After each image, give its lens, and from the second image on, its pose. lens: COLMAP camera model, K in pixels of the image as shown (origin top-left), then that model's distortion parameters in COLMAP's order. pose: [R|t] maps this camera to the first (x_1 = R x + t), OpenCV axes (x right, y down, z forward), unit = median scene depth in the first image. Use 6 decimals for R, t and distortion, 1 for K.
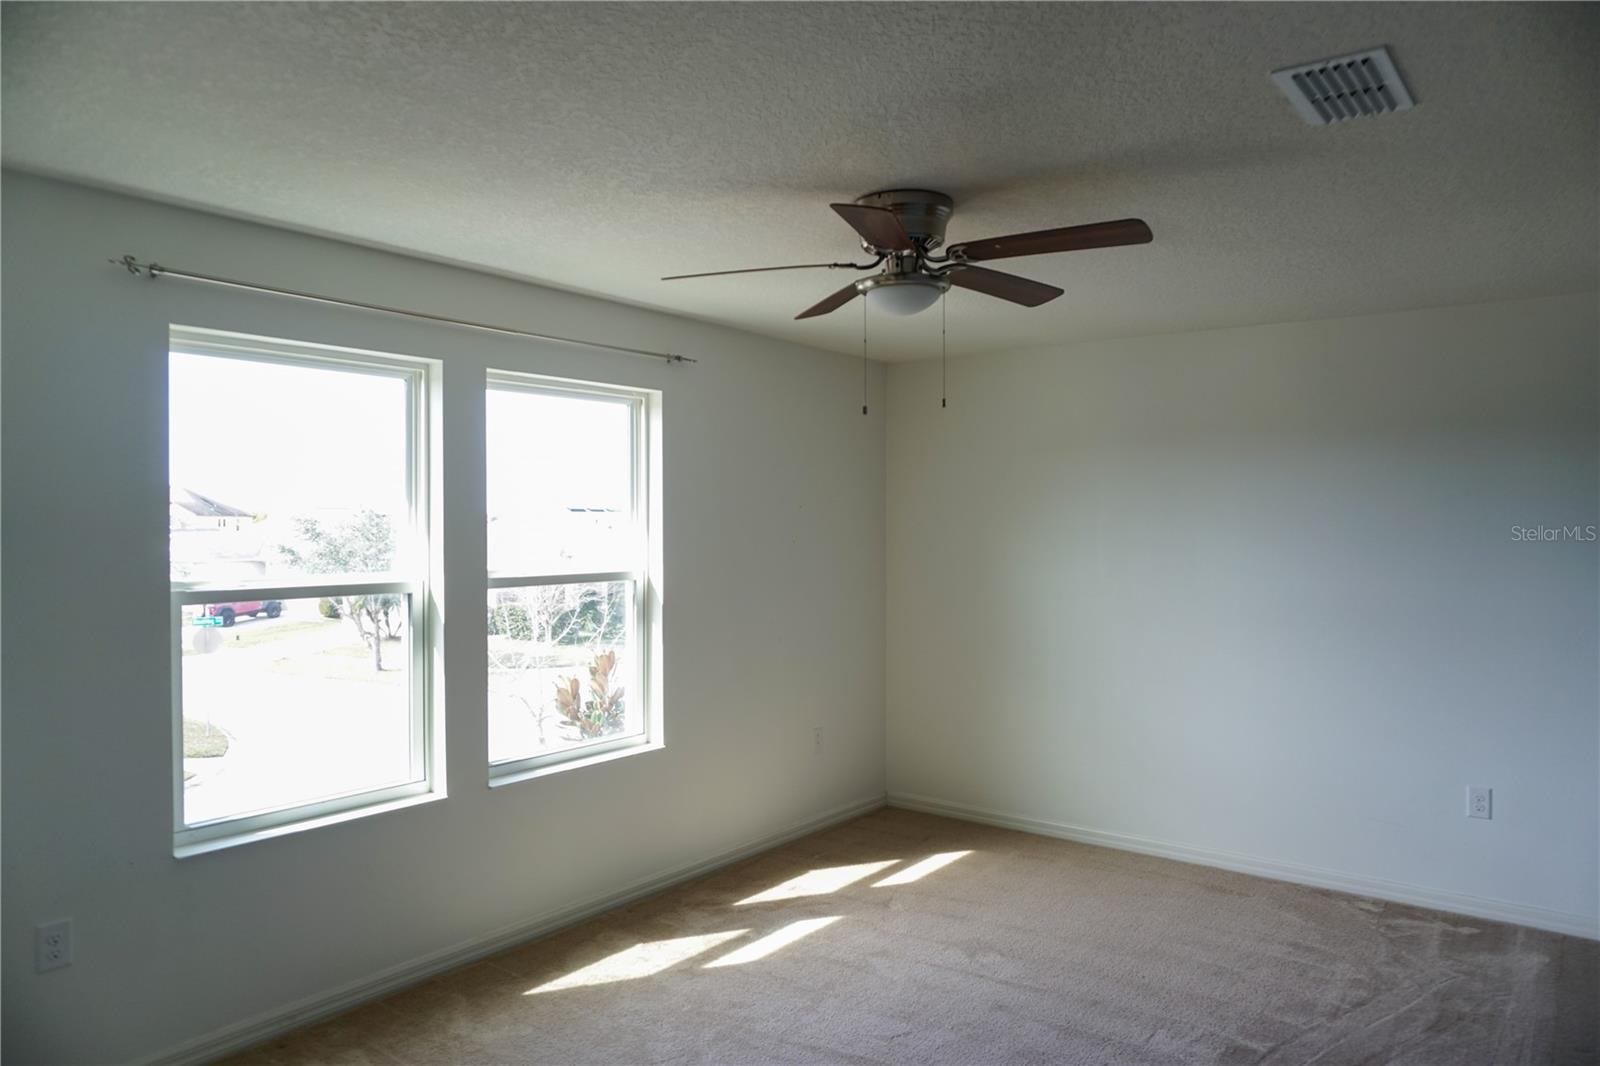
lens RADIAL K [[1079.3, 0, 796.2], [0, 1079.3, 527.3], [0, 0, 1]] dist [-0.045544, 0.020579]
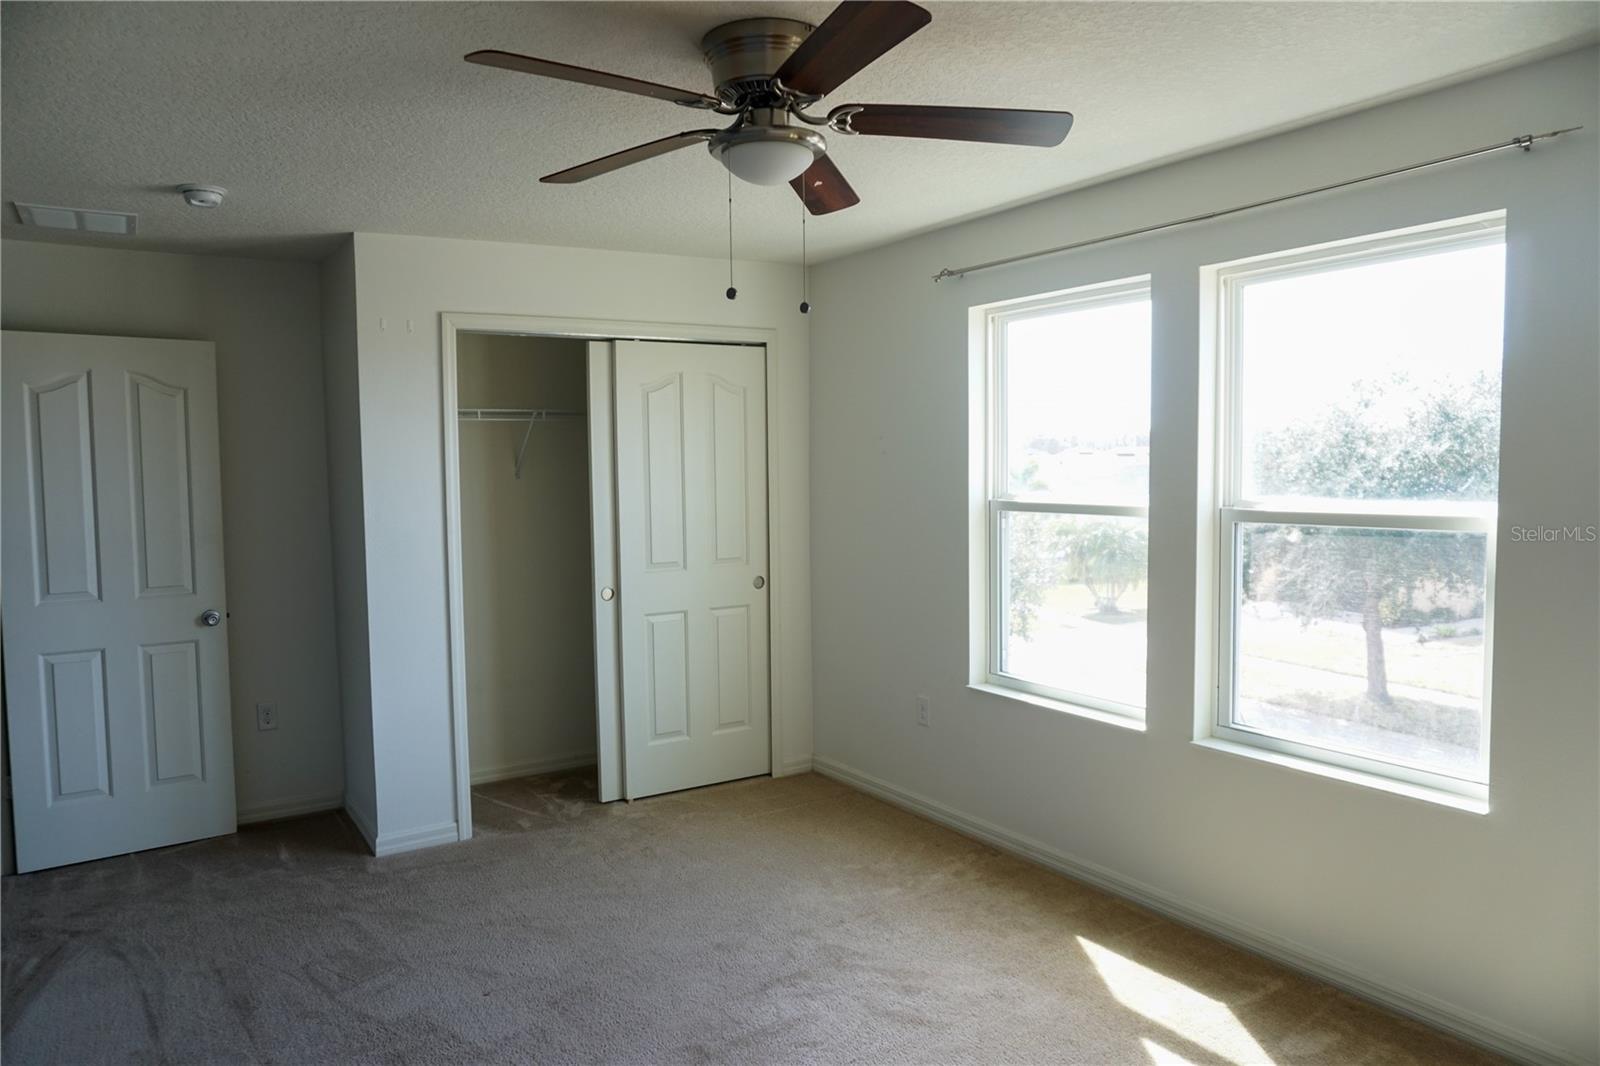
lens RADIAL K [[1079.3, 0, 794.3], [0, 1079.3, 535.9], [0, 0, 1]] dist [-0.045544, 0.020579]
pose [[-0.324545, 0.053507, -0.944356, 0.684822], [-0.020671, 0.997759, 0.063637, 0.021493], [0.945644, 0.040174, -0.322712, 1.004182]]
